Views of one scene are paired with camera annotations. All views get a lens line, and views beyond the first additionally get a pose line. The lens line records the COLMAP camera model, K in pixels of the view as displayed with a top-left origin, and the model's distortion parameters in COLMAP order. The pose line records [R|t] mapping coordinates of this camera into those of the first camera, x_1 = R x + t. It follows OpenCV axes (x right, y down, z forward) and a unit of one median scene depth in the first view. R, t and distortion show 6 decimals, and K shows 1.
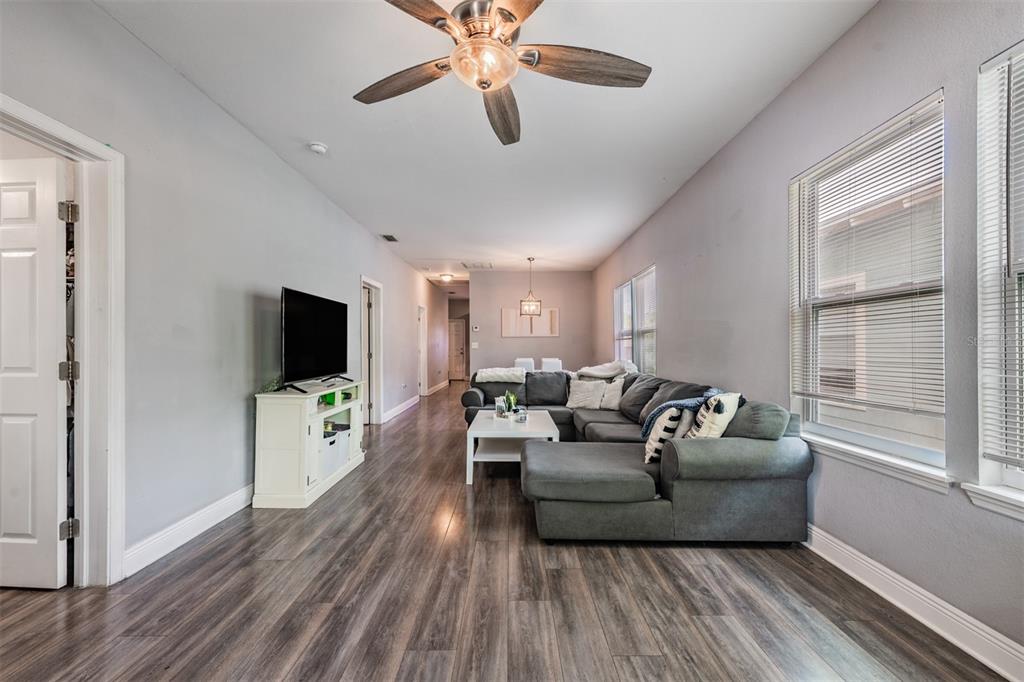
lens RADIAL K [[403.8, 0, 514.8], [0, 403.8, 346.1], [0, 0, 1]] dist [0.008291, -0.000431]
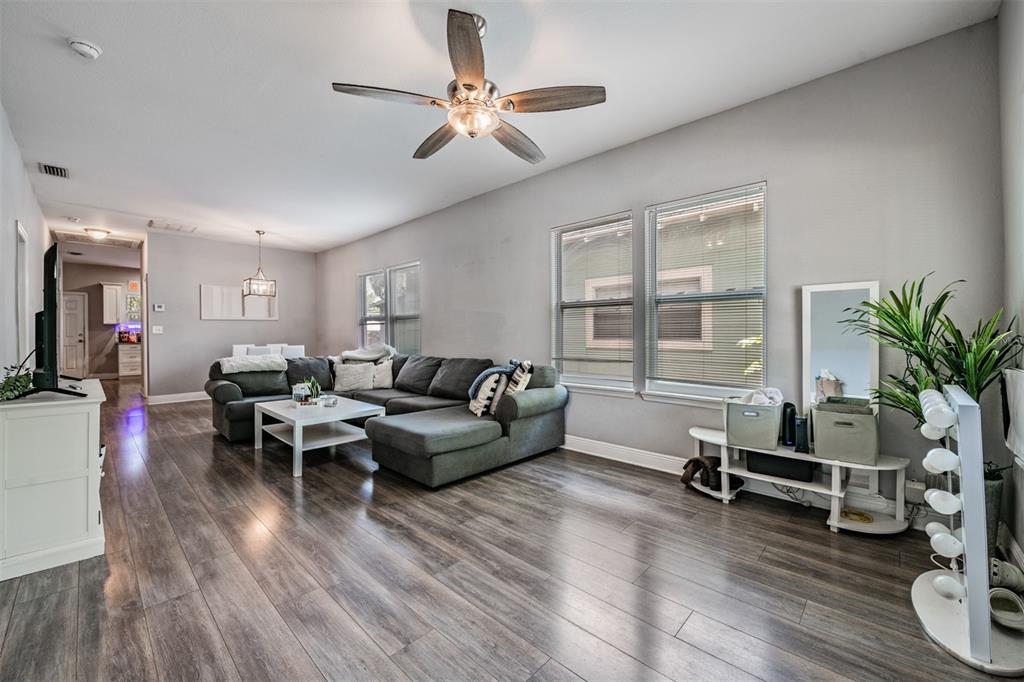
lens RADIAL K [[399.8, 0, 511.9], [0, 399.8, 333.0], [0, 0, 1]] dist [-0.013720, -0.000357]
pose [[0.695575, -0.004642, 0.718438, -0.622843], [0.000917, 0.999984, 0.005574, 0.002973], [-0.718453, -0.003219, 0.695568, -0.008750]]
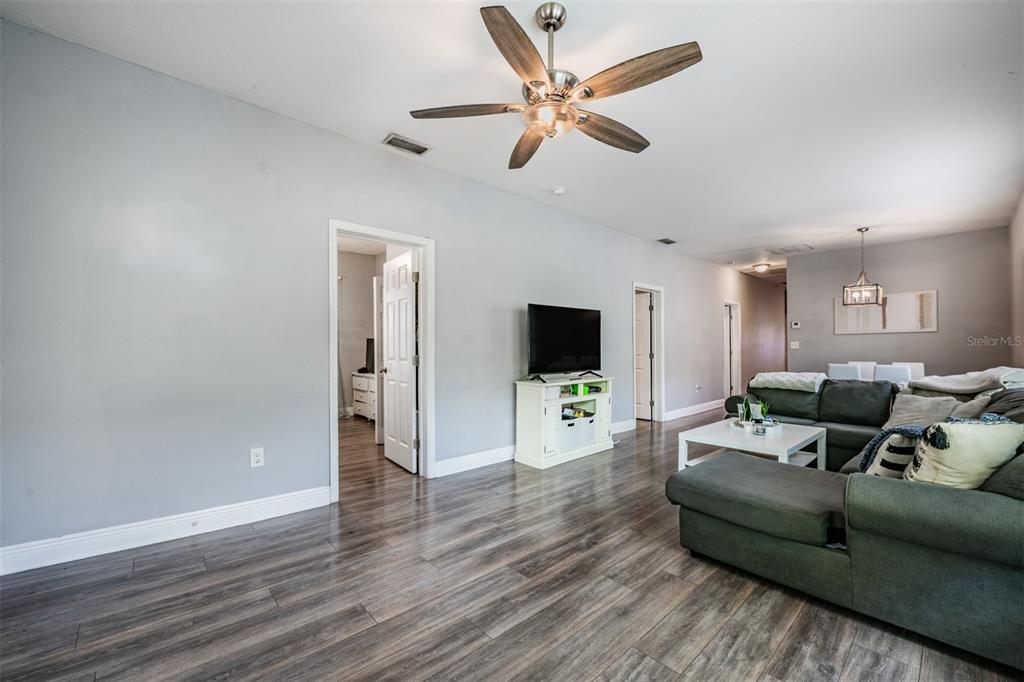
lens RADIAL K [[410.0, 0, 517.3], [0, 410.0, 347.8], [0, 0, 1]] dist [-0.017406, -0.000308]
pose [[0.669074, -0.001893, -0.743194, 0.515934], [0.003719, 0.999993, 0.000801, 0.002428], [0.743187, -0.003299, 0.669076, 0.061592]]
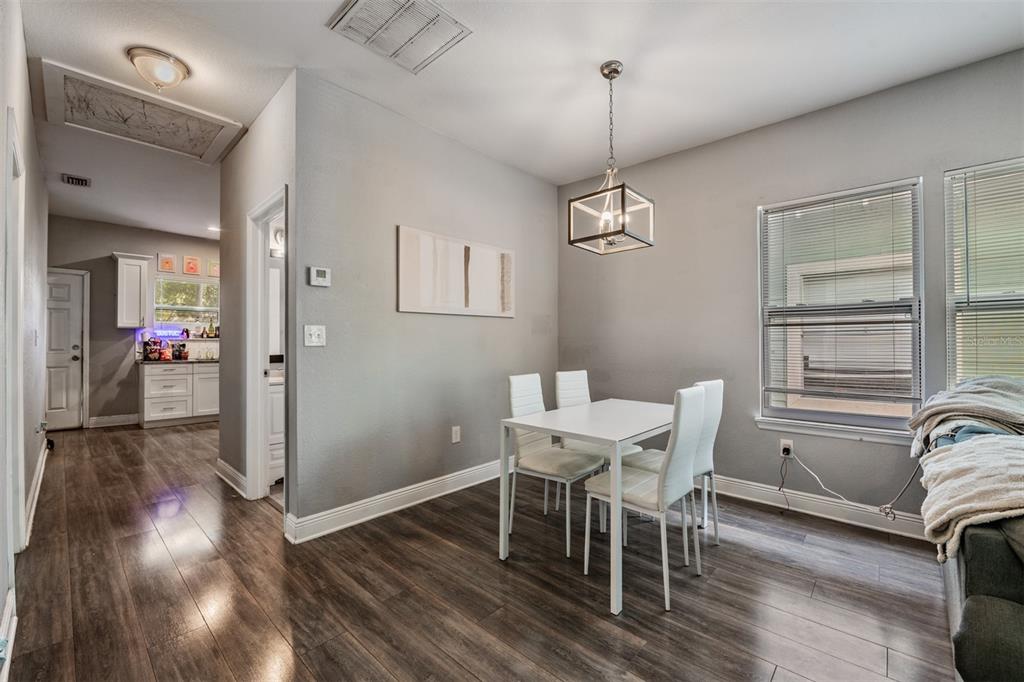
lens RADIAL K [[424.9, 0, 512.0], [0, 424.9, 341.0], [0, 0, 1]] dist [-0.009865, -0.000468]
pose [[0.695922, 0.005201, 0.718099, -0.792811], [-0.002600, 0.999985, -0.004723, 0.011271], [-0.718113, 0.001420, 0.695925, 2.540635]]
